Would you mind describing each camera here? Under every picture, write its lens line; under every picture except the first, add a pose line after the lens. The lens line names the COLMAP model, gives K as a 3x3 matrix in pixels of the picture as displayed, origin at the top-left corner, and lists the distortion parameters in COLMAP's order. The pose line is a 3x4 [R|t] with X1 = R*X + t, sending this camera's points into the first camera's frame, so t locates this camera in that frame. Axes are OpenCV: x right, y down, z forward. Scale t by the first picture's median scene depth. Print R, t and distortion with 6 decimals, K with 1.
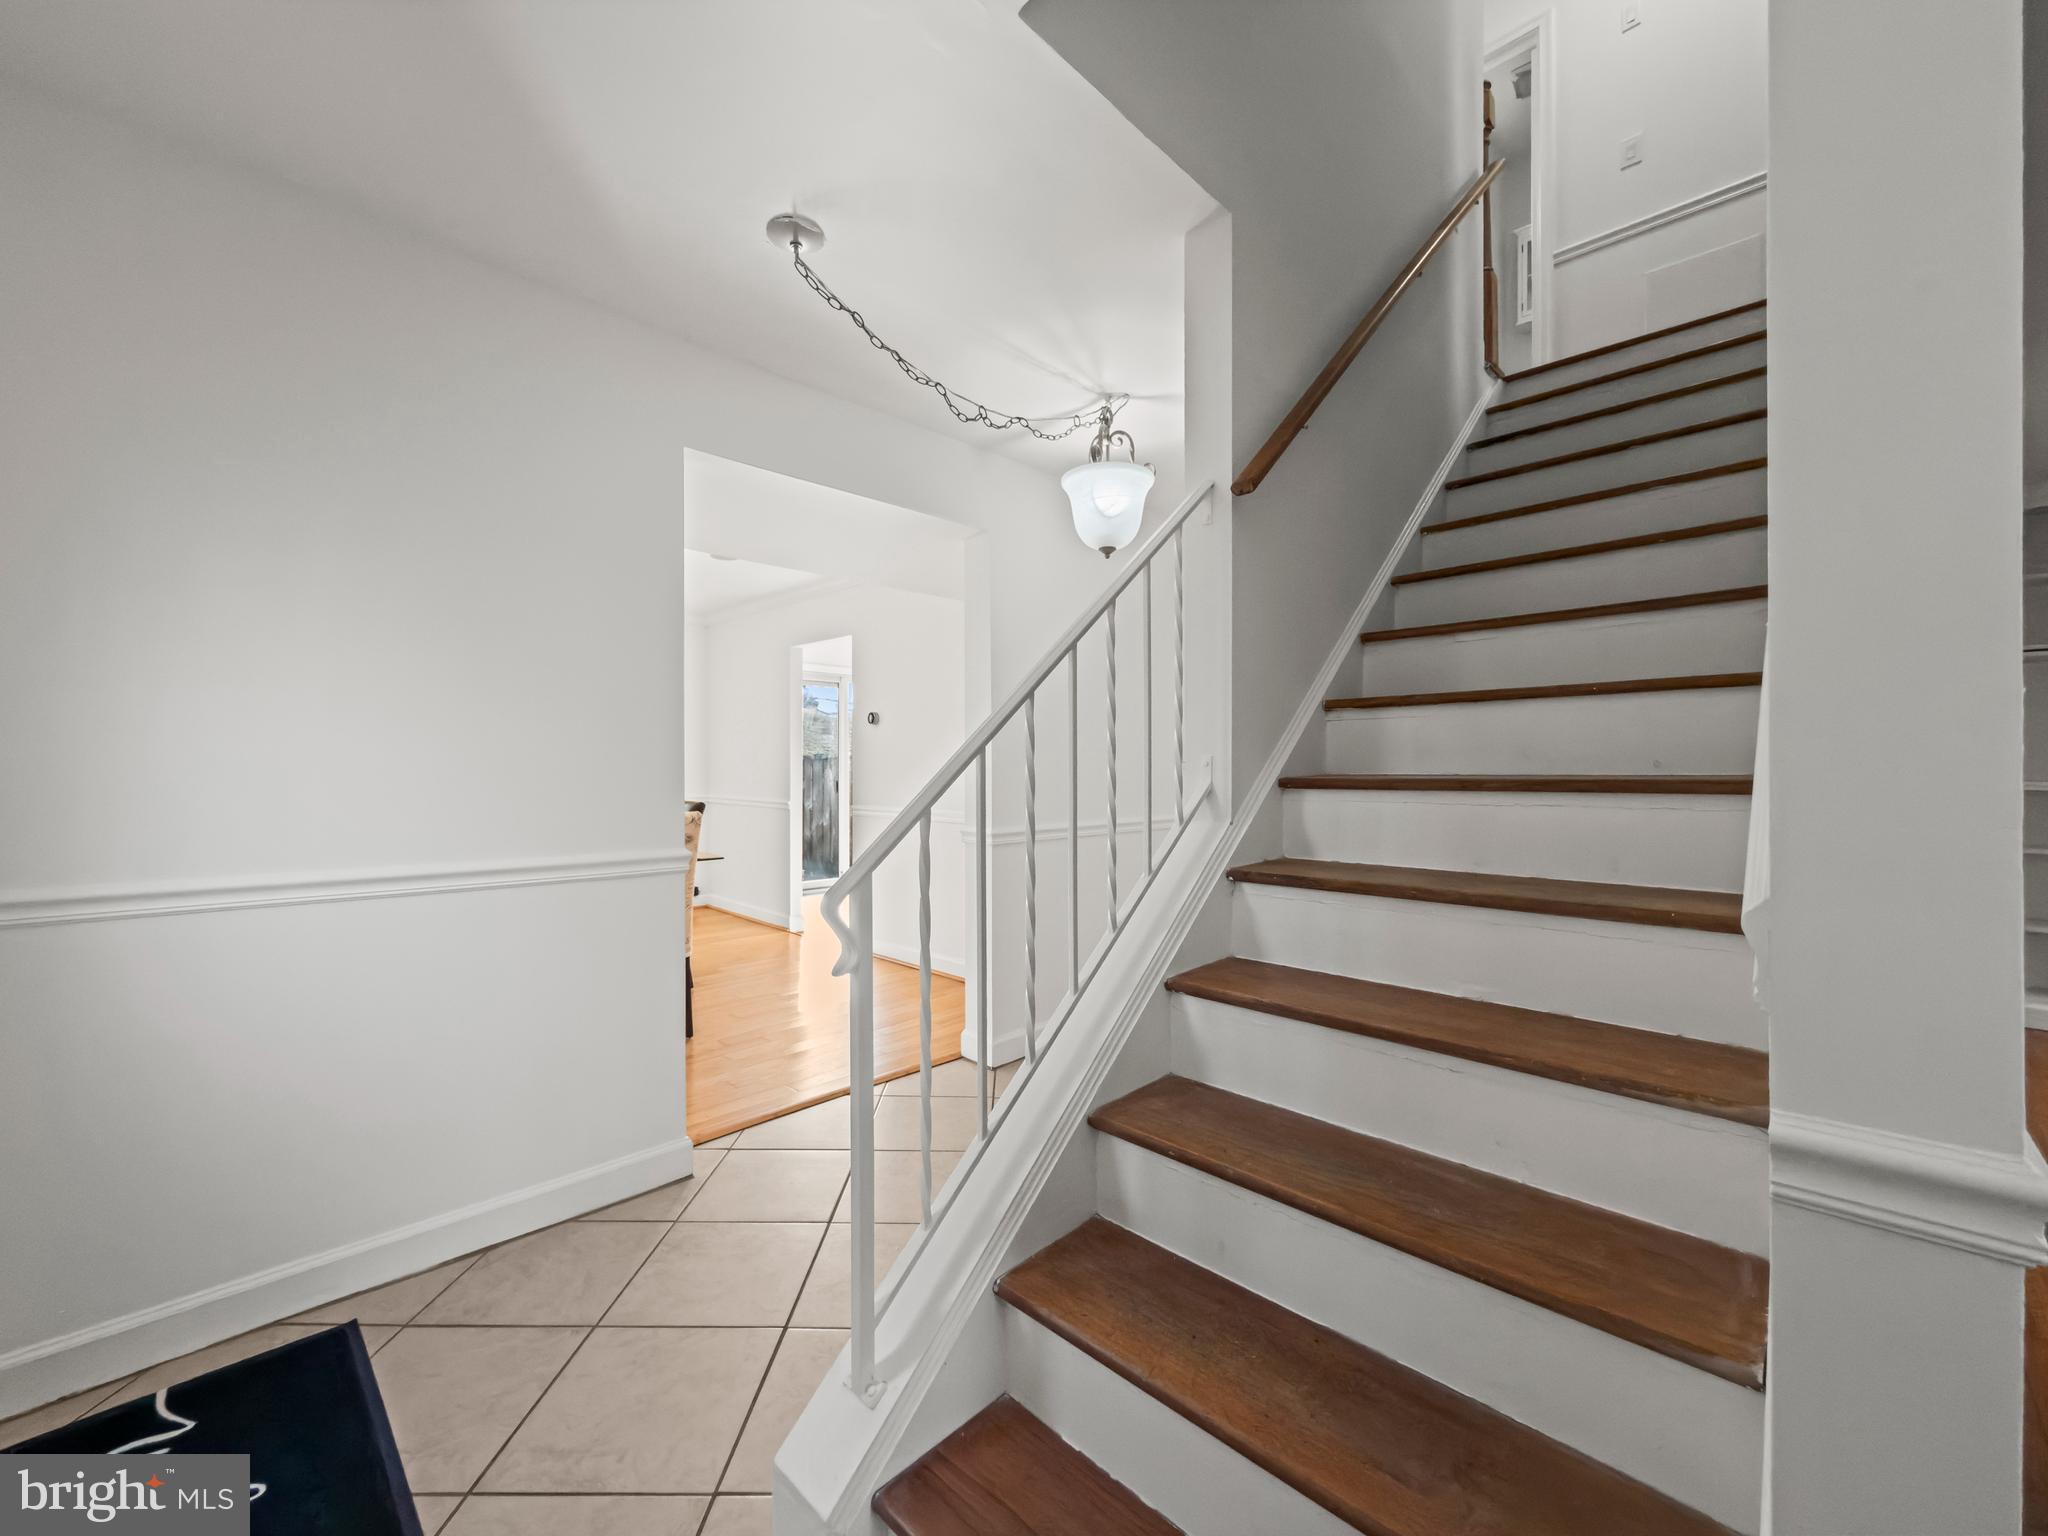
lens RADIAL K [[840.6, 0, 1024.0], [0, 840.6, 768.0], [0, 0, 1]] dist [-0.002570, -0.000264]
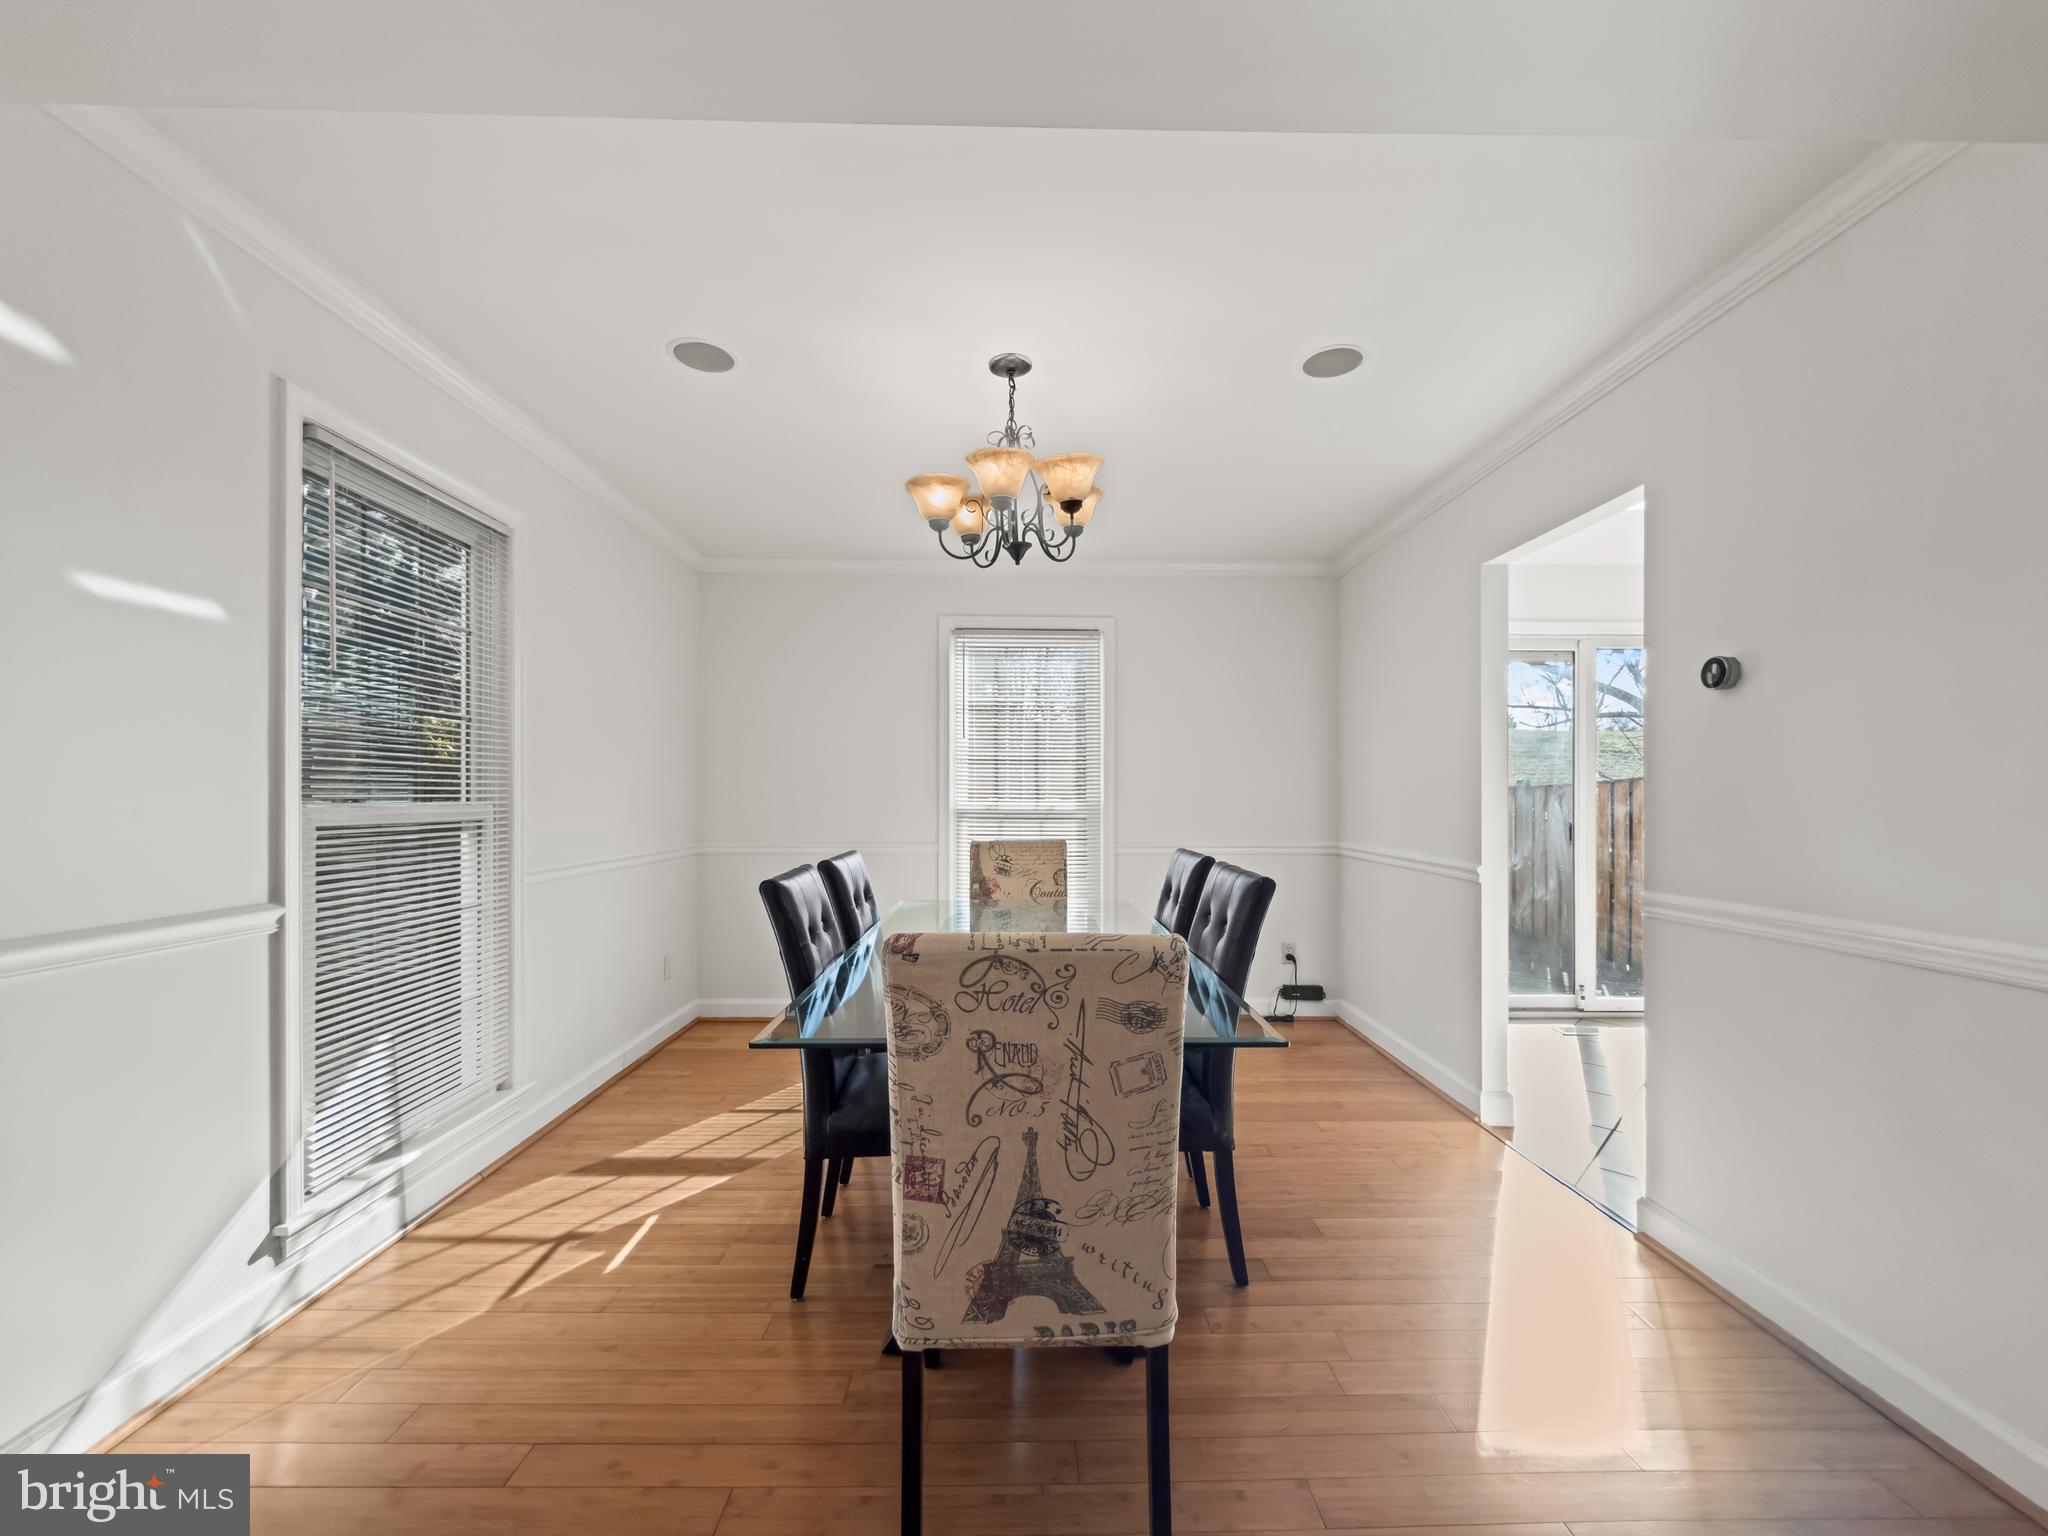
lens RADIAL K [[840.6, 0, 1024.0], [0, 840.6, 768.0], [0, 0, 1]] dist [-0.002570, -0.000264]
pose [[0.712446, -0.012641, -0.701613, -0.091798], [-0.011851, 0.999478, -0.030041, -0.002432], [0.701627, 0.029717, 0.711924, 0.339892]]
